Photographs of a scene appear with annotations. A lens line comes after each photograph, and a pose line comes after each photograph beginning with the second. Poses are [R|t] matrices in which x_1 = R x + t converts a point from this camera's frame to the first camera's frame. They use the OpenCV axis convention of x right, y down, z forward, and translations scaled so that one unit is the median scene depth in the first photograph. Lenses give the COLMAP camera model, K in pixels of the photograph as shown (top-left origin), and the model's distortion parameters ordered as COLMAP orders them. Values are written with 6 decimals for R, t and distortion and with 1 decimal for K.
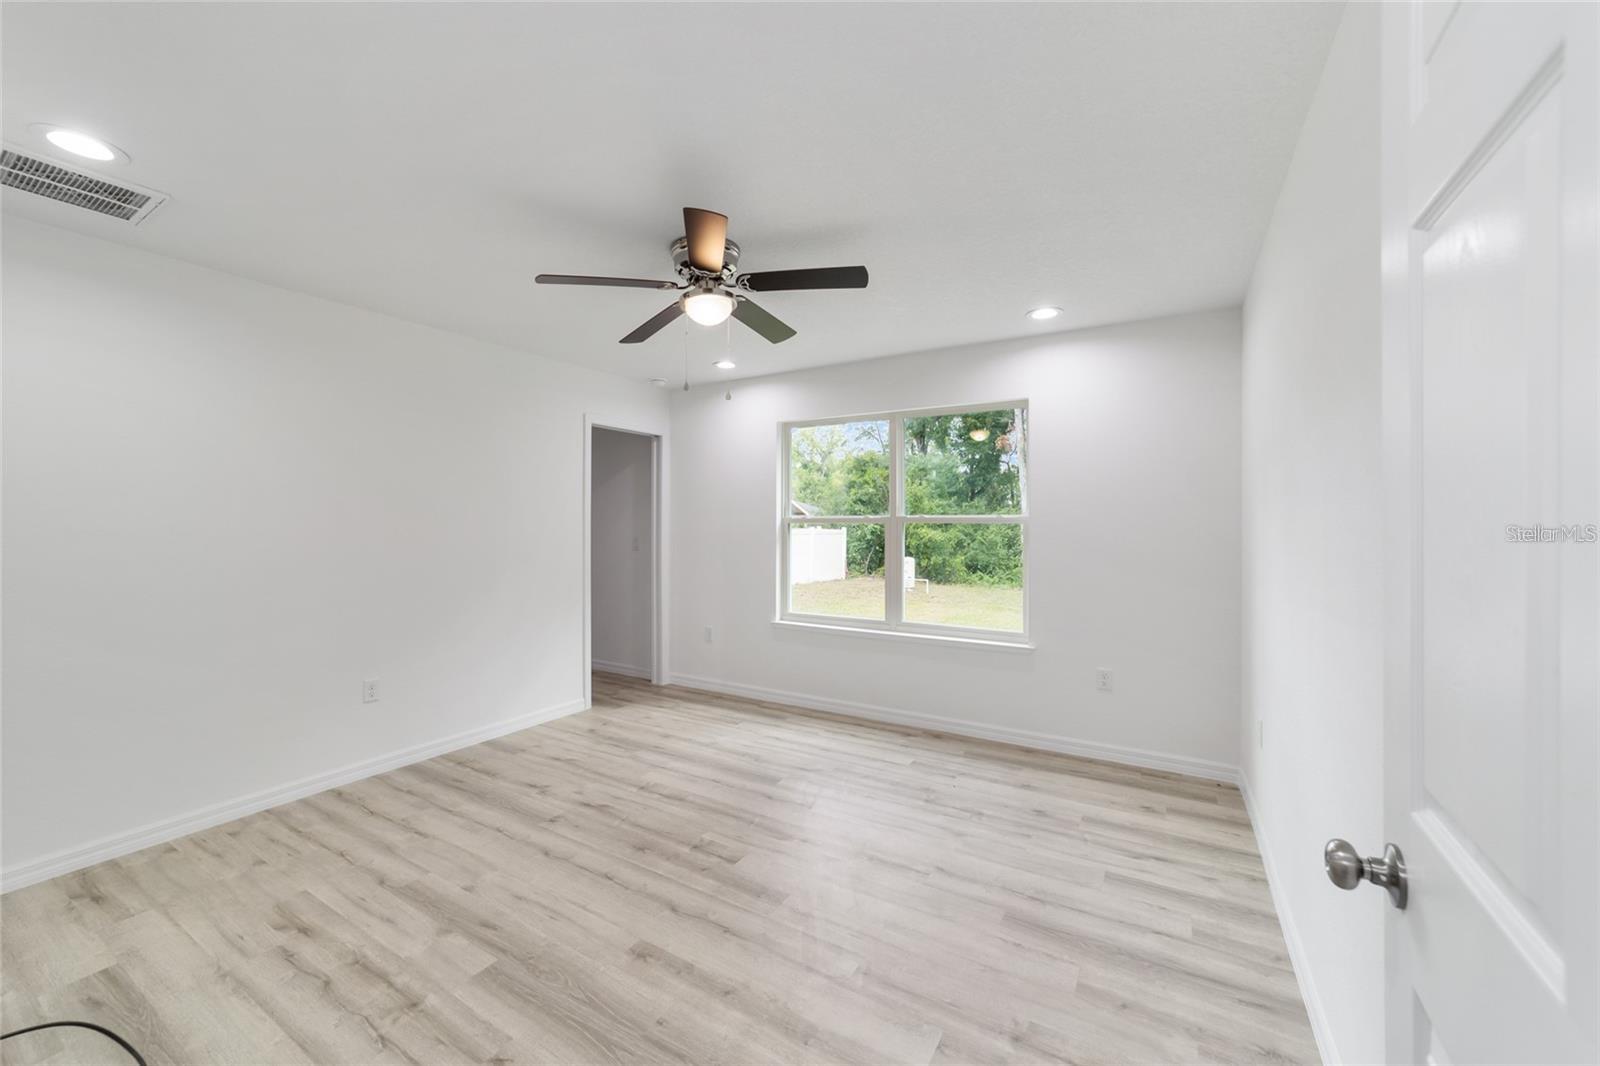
lens RADIAL K [[616.5, 0, 791.7], [0, 616.5, 522.9], [0, 0, 1]] dist [-0.014354, 0.006116]
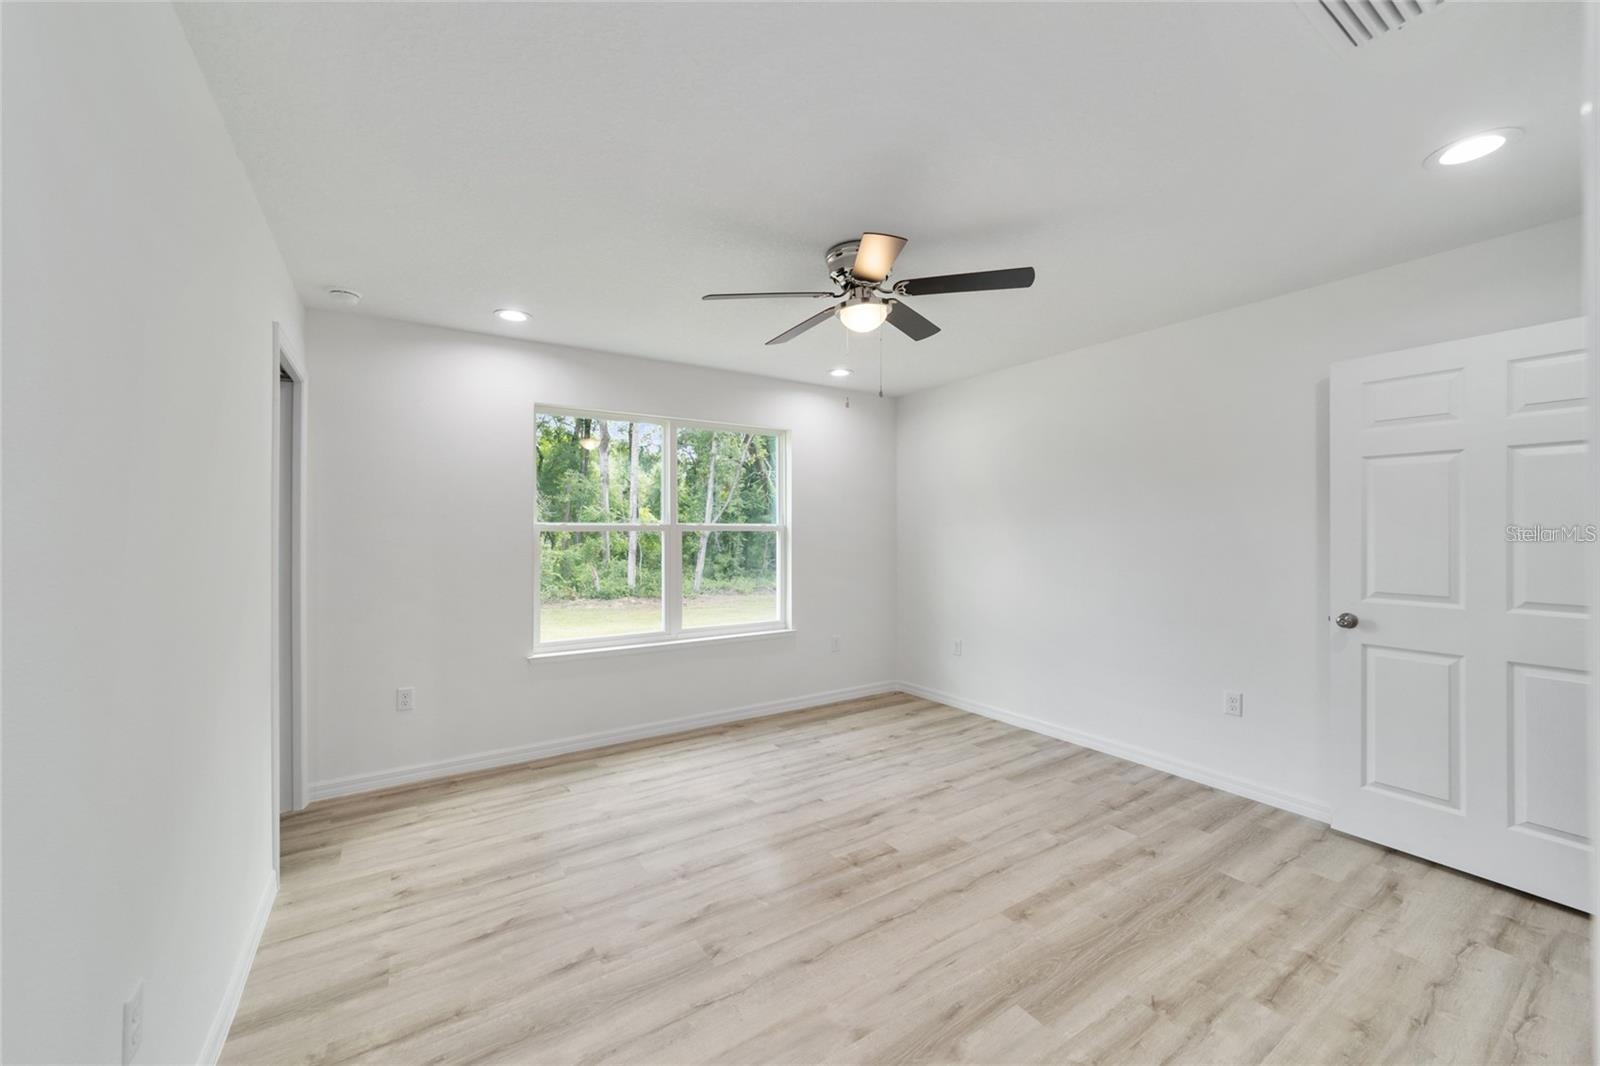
lens RADIAL K [[616.5, 0, 795.3], [0, 616.5, 519.1], [0, 0, 1]] dist [-0.014354, 0.006116]
pose [[0.426209, 0.017494, 0.904455, -0.829346], [-0.000046, 0.999813, -0.019317, 0.001903], [-0.904624, 0.008192, 0.426131, 0.511847]]
